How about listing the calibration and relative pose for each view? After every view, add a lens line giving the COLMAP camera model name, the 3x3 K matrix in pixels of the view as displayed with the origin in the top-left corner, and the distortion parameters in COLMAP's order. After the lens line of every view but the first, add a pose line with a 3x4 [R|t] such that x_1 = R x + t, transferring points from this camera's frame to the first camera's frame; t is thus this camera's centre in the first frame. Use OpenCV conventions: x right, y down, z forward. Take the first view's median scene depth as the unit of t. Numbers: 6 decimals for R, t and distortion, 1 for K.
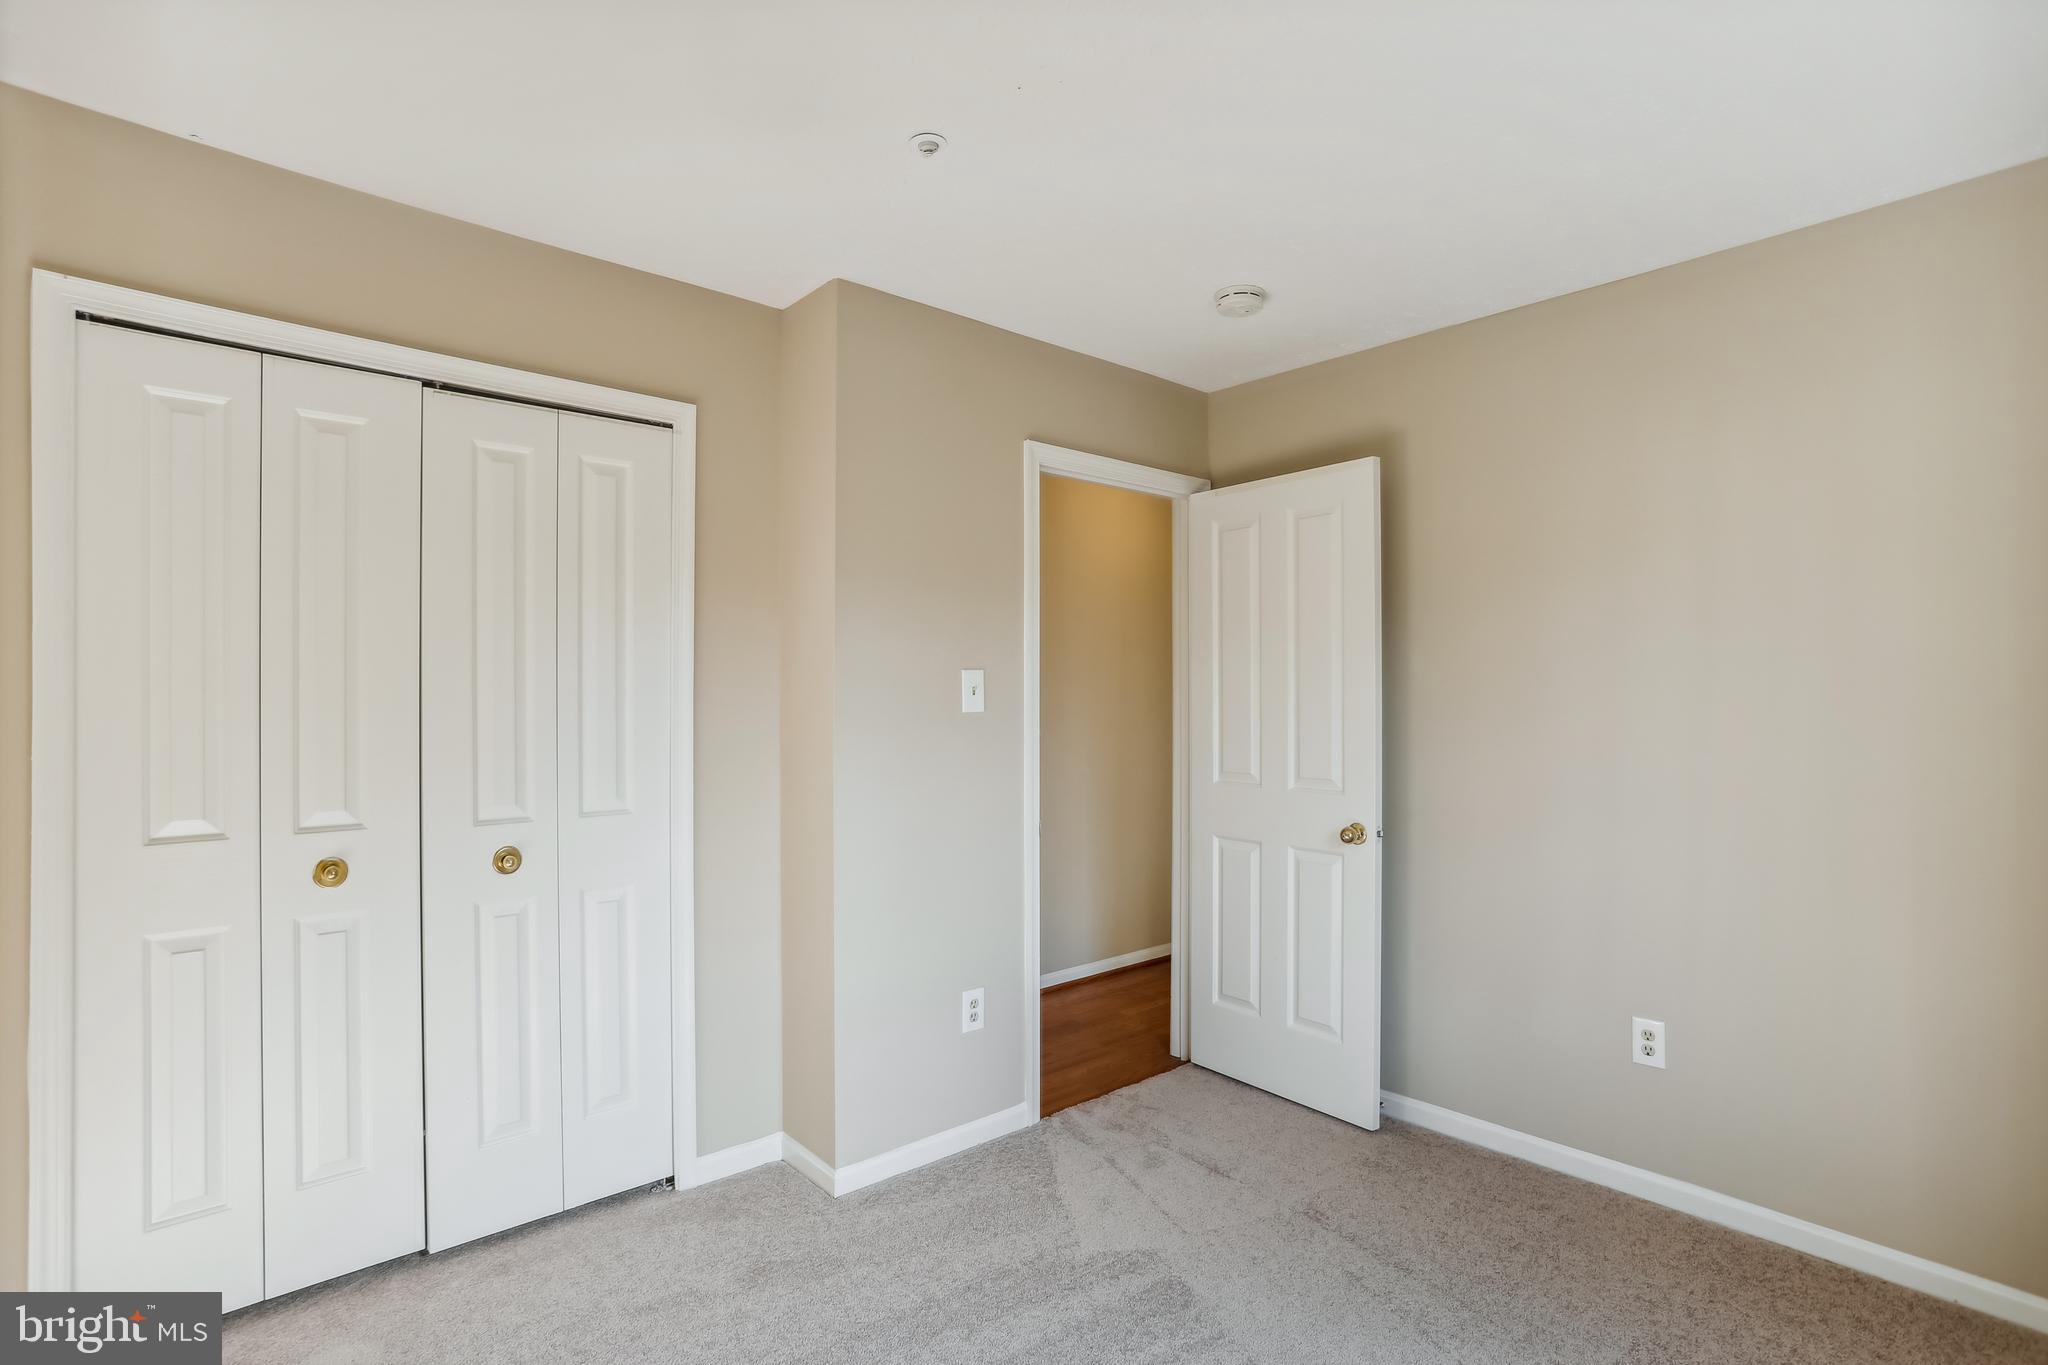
lens RADIAL K [[1003.3, 0, 1017.2], [0, 1003.3, 687.5], [0, 0, 1]] dist [-0.021171, 0.010422]
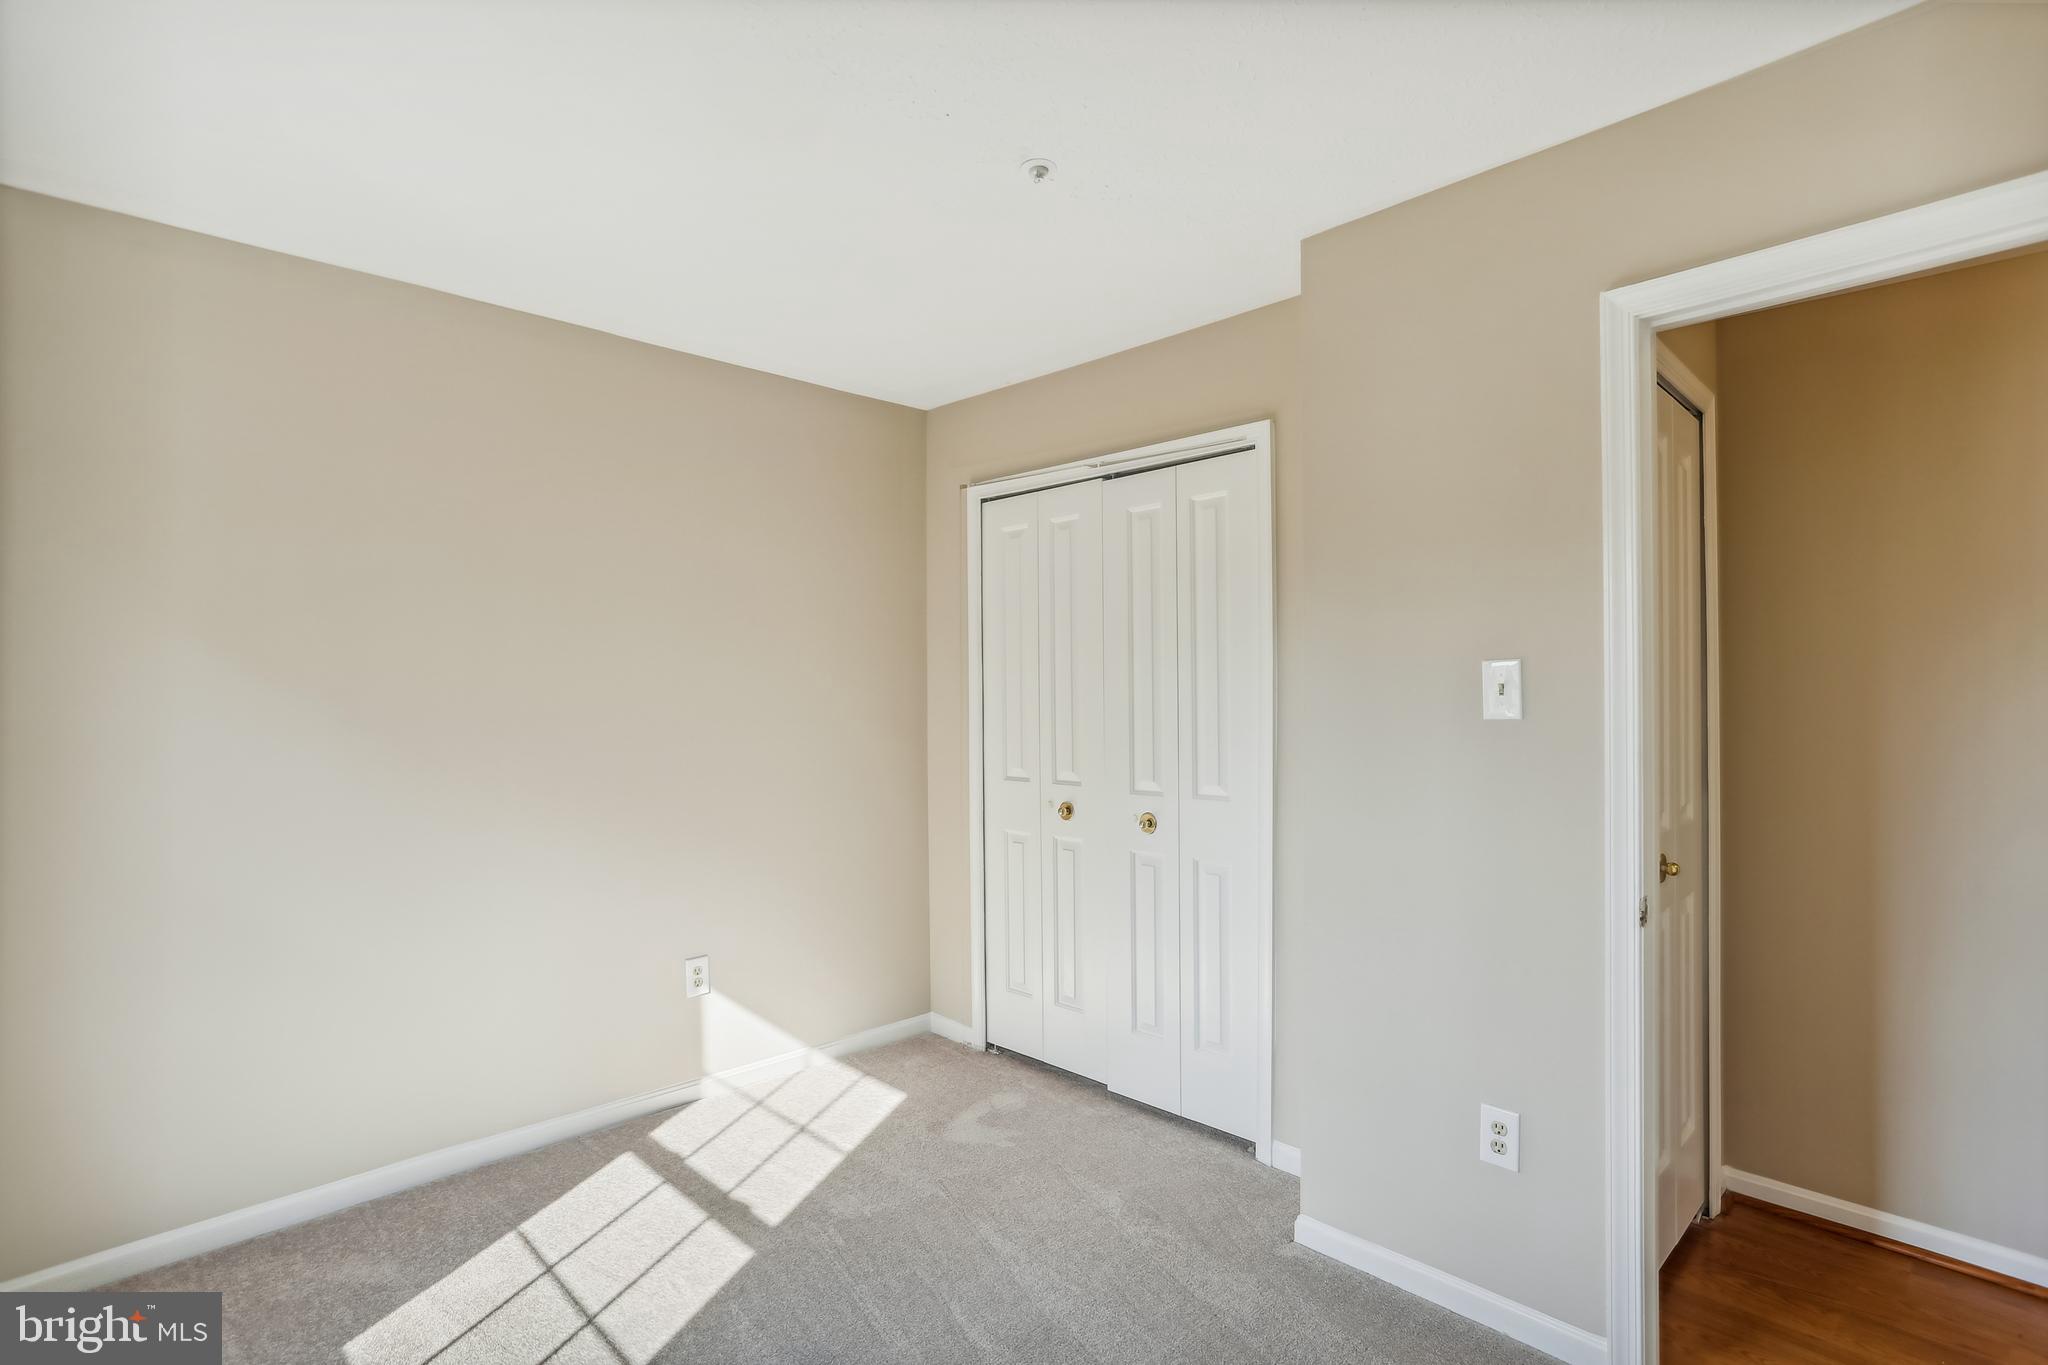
lens RADIAL K [[1003.3, 0, 1041.9], [0, 1003.3, 683.7], [0, 0, 1]] dist [-0.021171, 0.010422]
pose [[0.063977, -0.012685, -0.997871, 0.720255], [0.015679, 0.999809, -0.011705, 0.003255], [0.997828, -0.014897, 0.064163, 0.705855]]
